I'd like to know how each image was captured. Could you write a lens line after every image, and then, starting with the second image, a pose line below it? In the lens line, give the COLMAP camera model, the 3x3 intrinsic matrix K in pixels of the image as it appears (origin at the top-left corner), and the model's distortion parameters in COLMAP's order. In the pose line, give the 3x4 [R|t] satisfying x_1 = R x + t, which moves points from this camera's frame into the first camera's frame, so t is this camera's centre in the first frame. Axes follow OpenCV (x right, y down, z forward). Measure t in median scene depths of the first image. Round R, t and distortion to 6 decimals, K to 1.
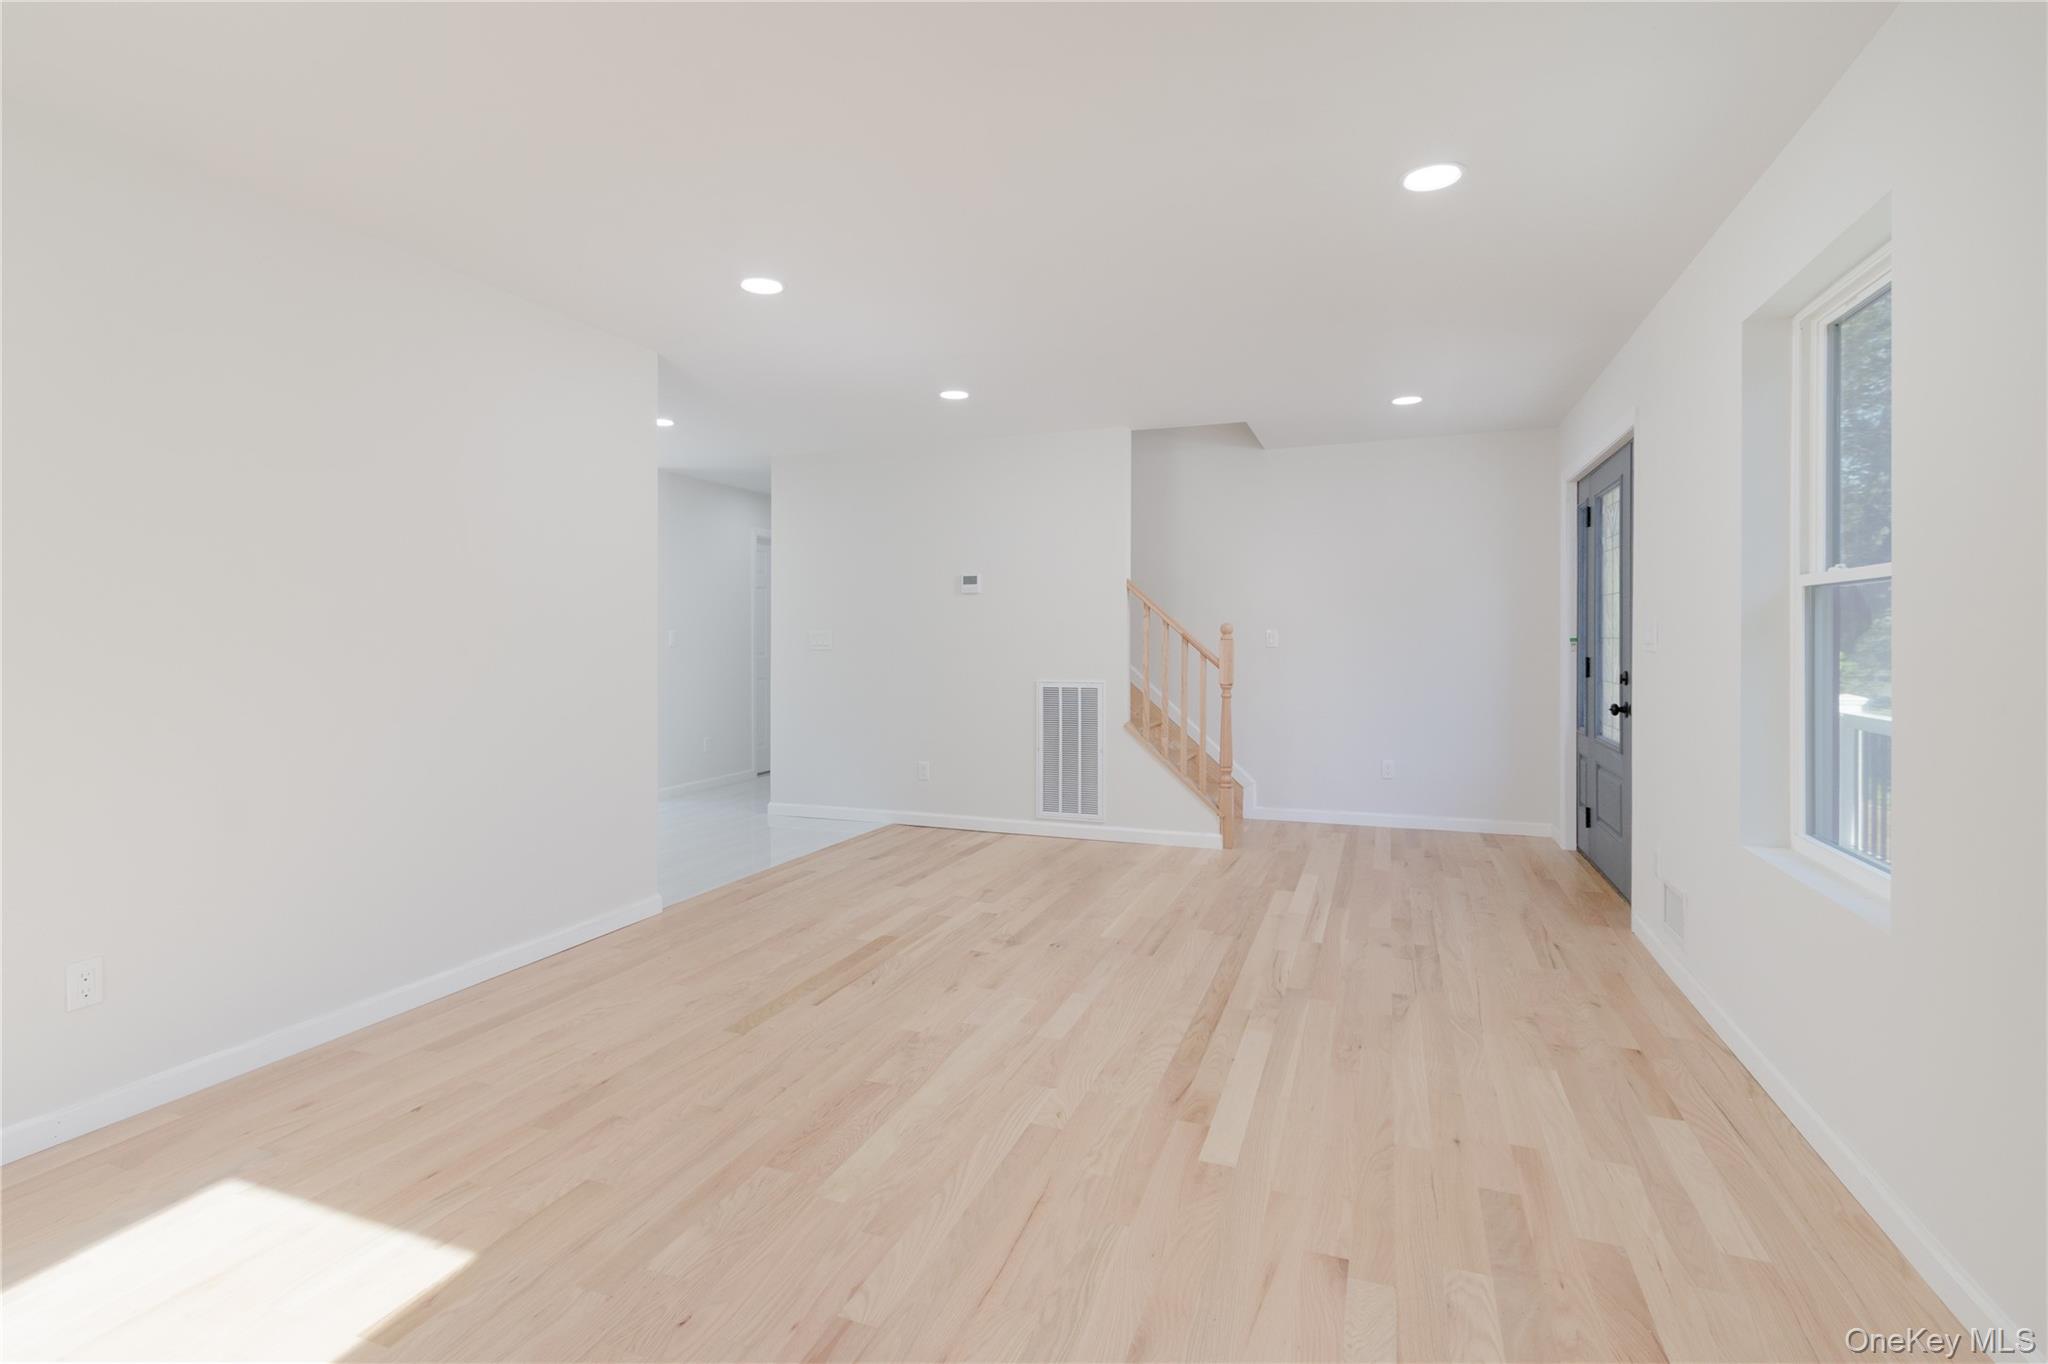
lens RADIAL K [[945.3, 0, 1006.8], [0, 945.3, 674.5], [0, 0, 1]] dist [0.005799, -0.000321]
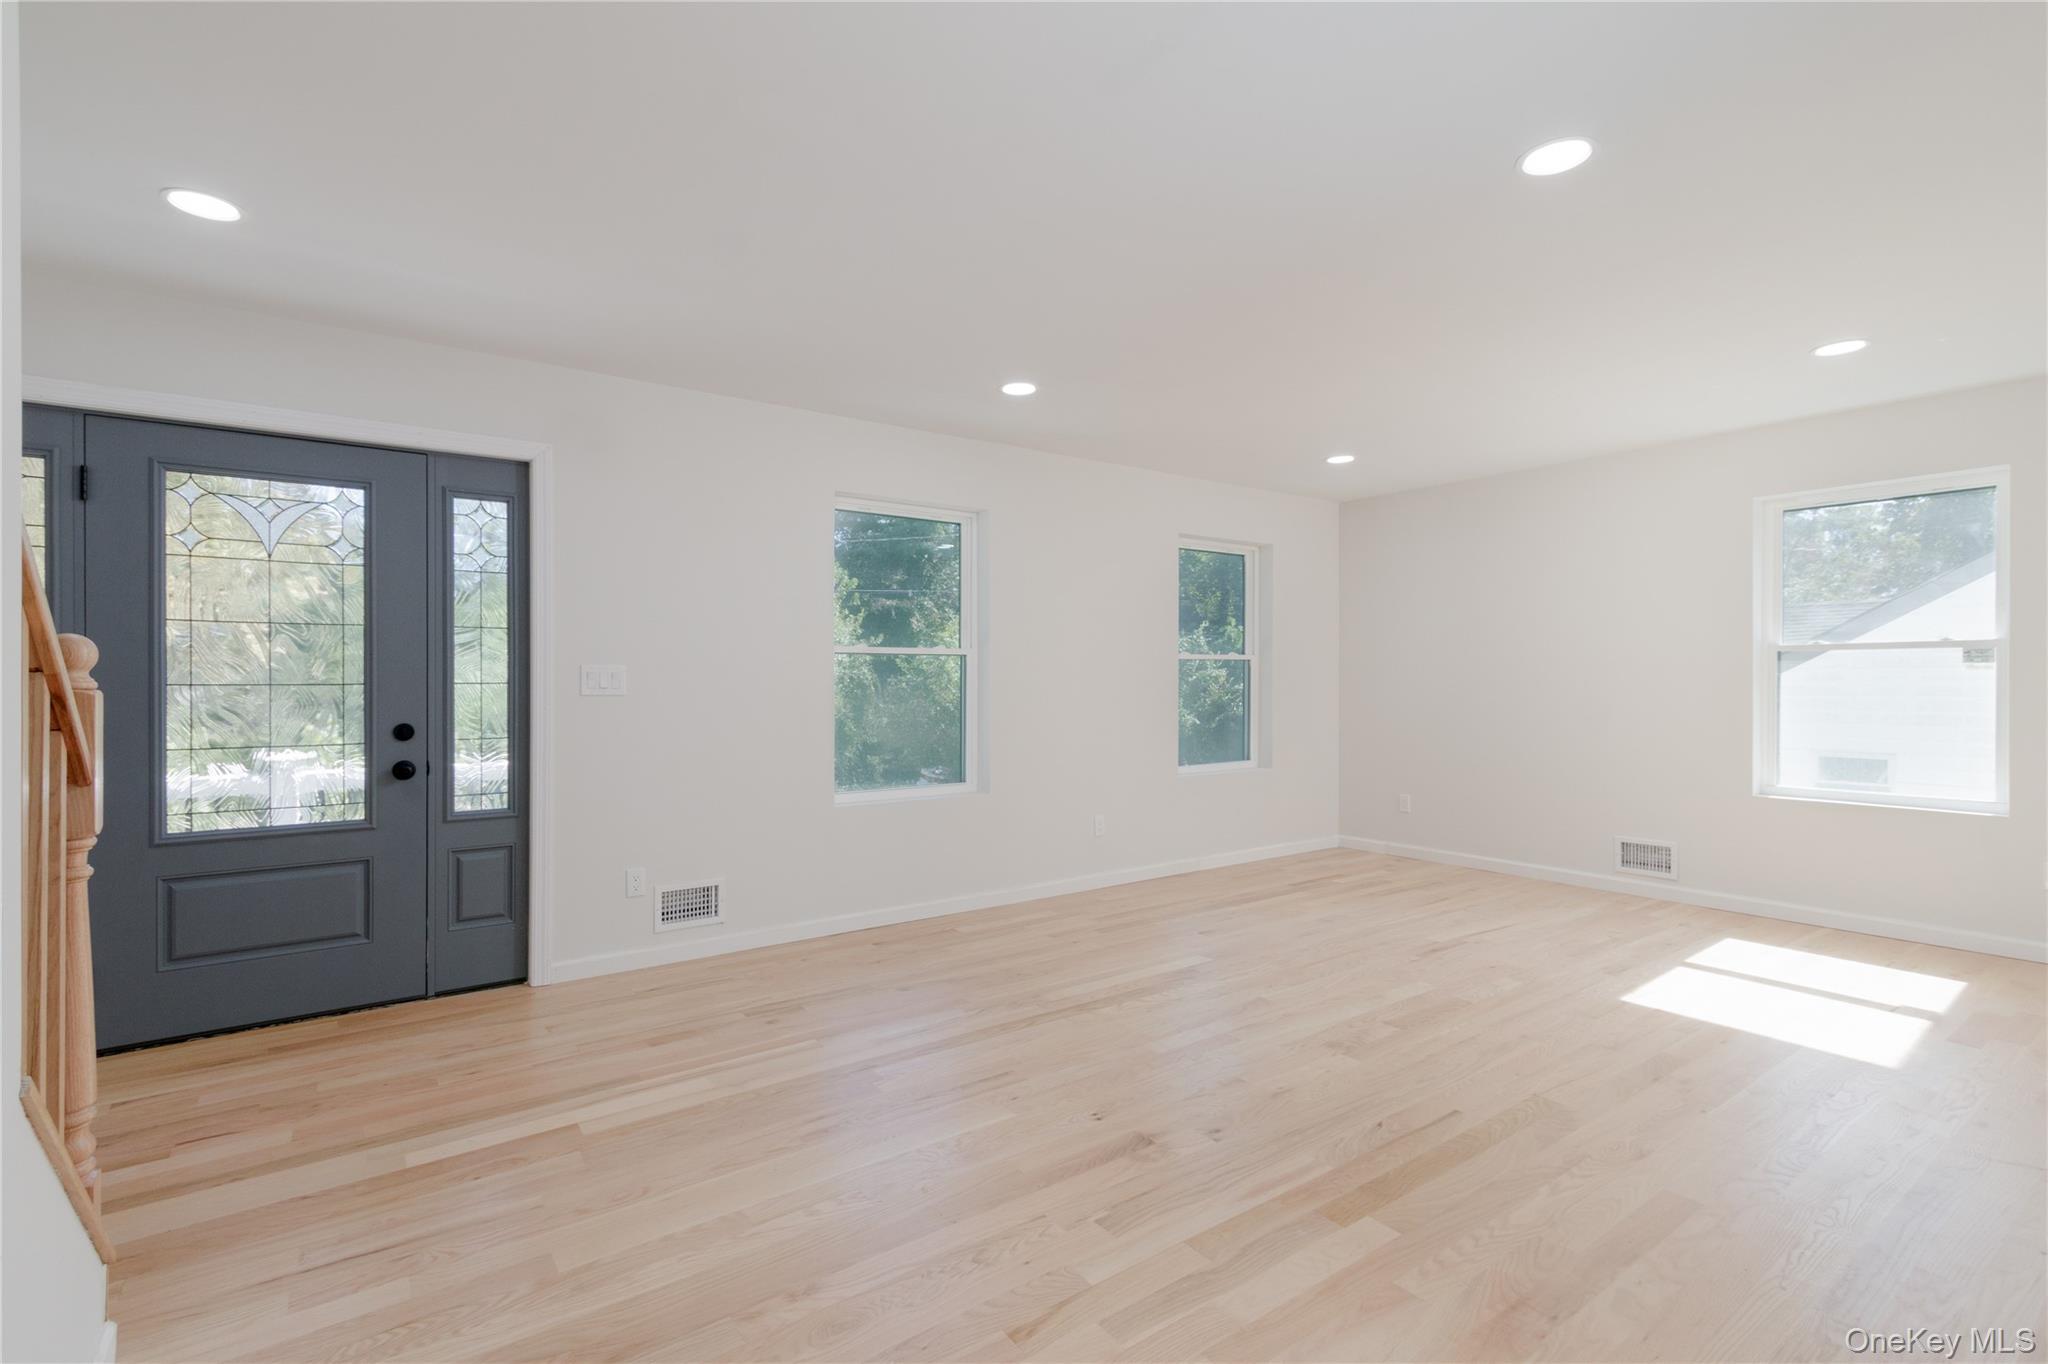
lens RADIAL K [[945.3, 0, 1006.8], [0, 945.3, 674.5], [0, 0, 1]] dist [0.005799, -0.000321]
pose [[-0.838017, 0.009031, 0.545569, -0.349005], [0.026117, 0.999381, 0.023573, -0.073479], [-0.545019, 0.034003, -0.837734, 2.020145]]
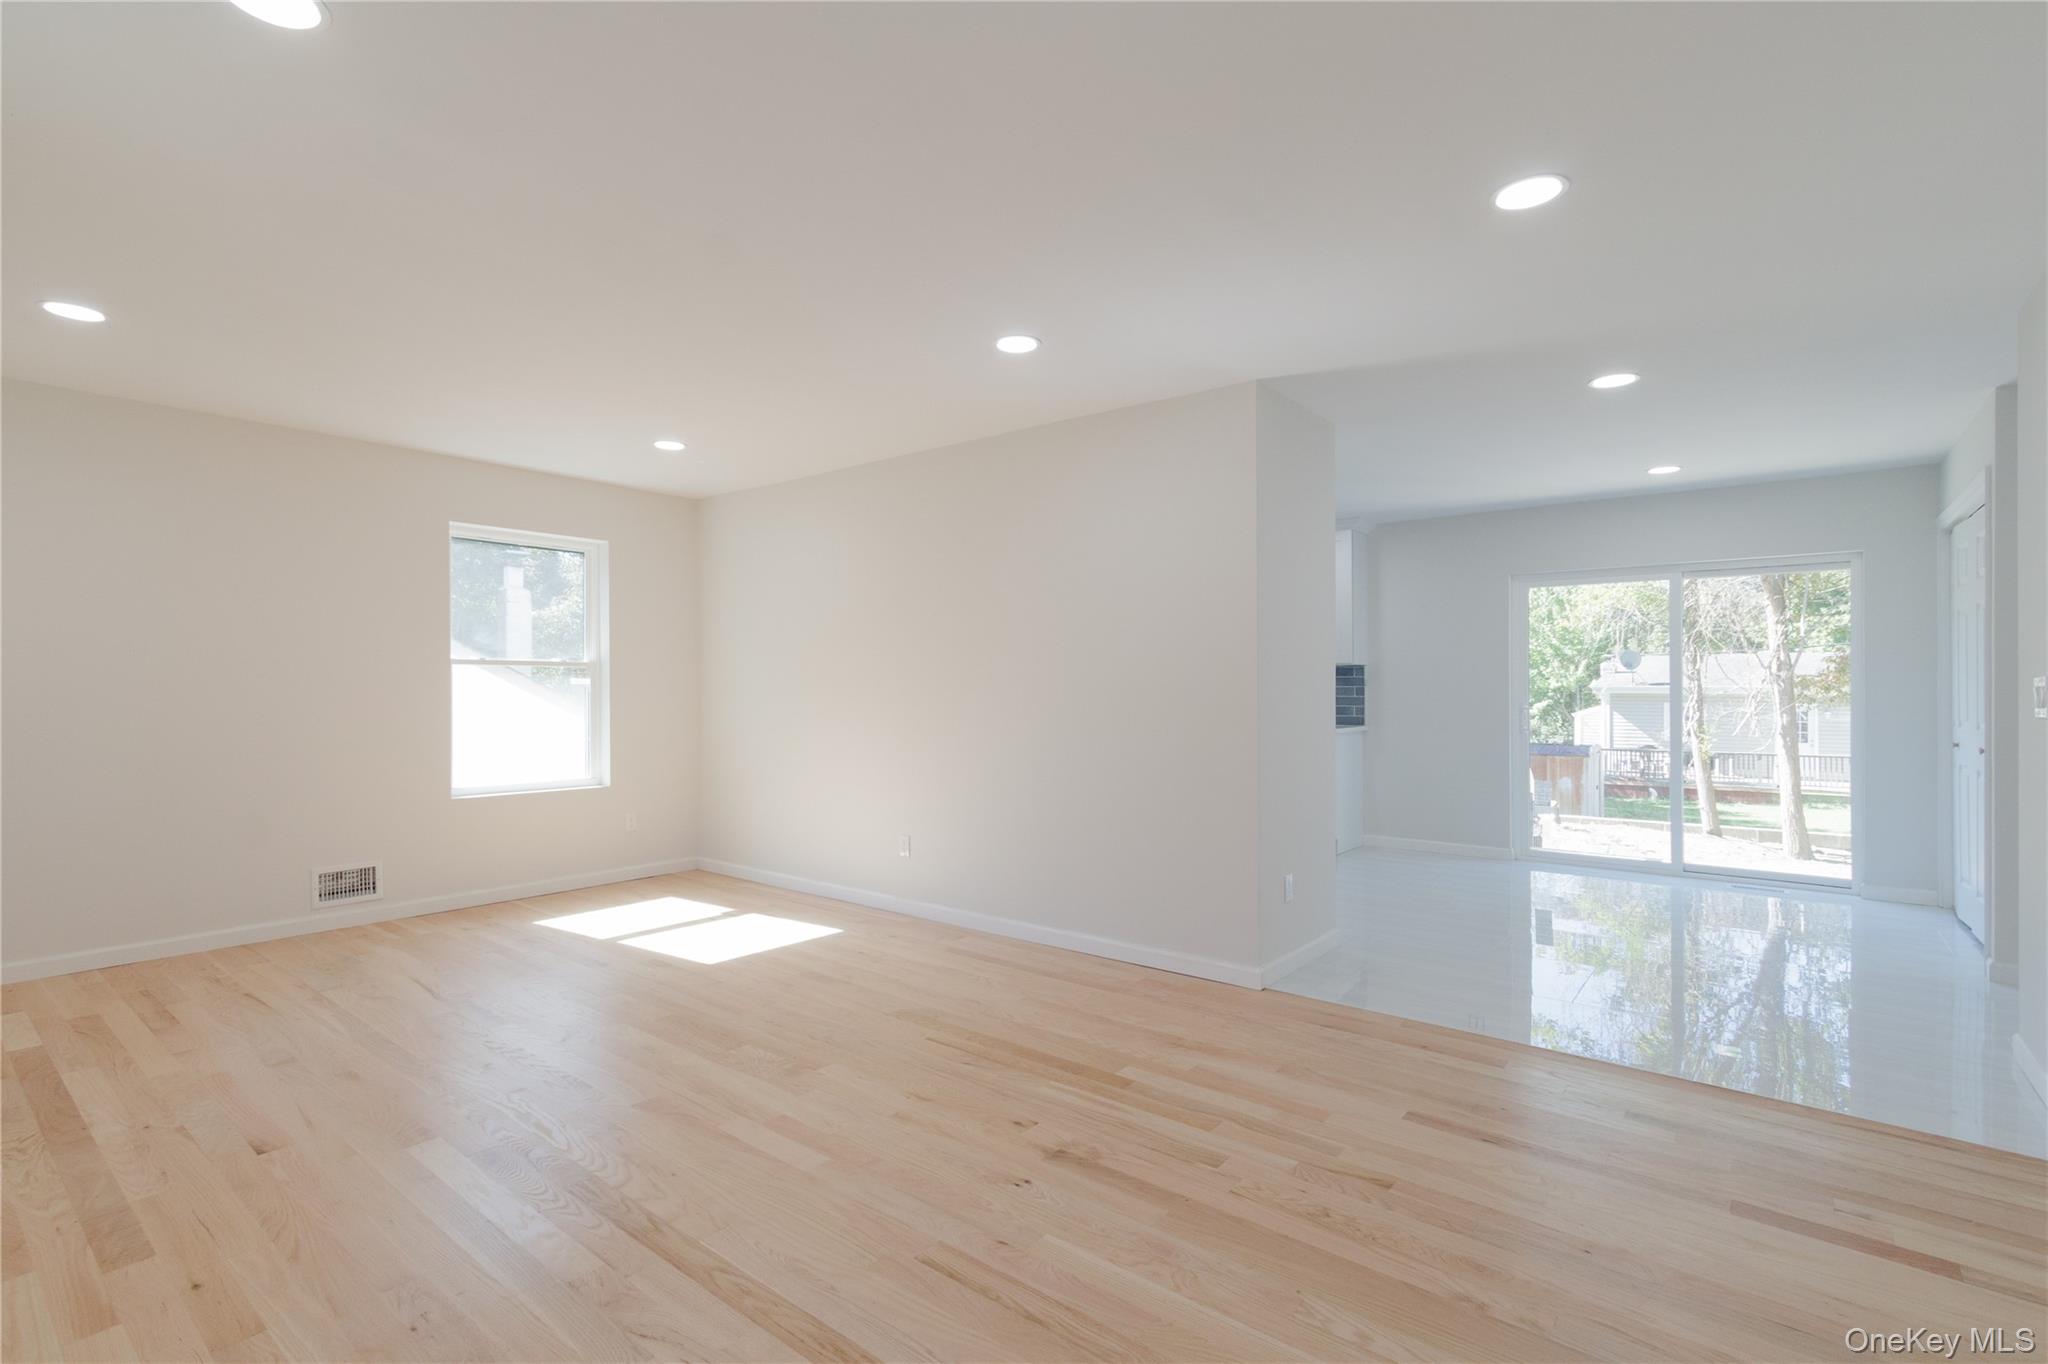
lens RADIAL K [[945.3, 0, 1006.8], [0, 945.3, 674.5], [0, 0, 1]] dist [0.005799, -0.000321]
pose [[-0.299460, -0.010798, -0.954048, 0.813726], [-0.035194, 0.999380, -0.000265, -0.057443], [0.953459, 0.033497, -0.299655, 1.460153]]
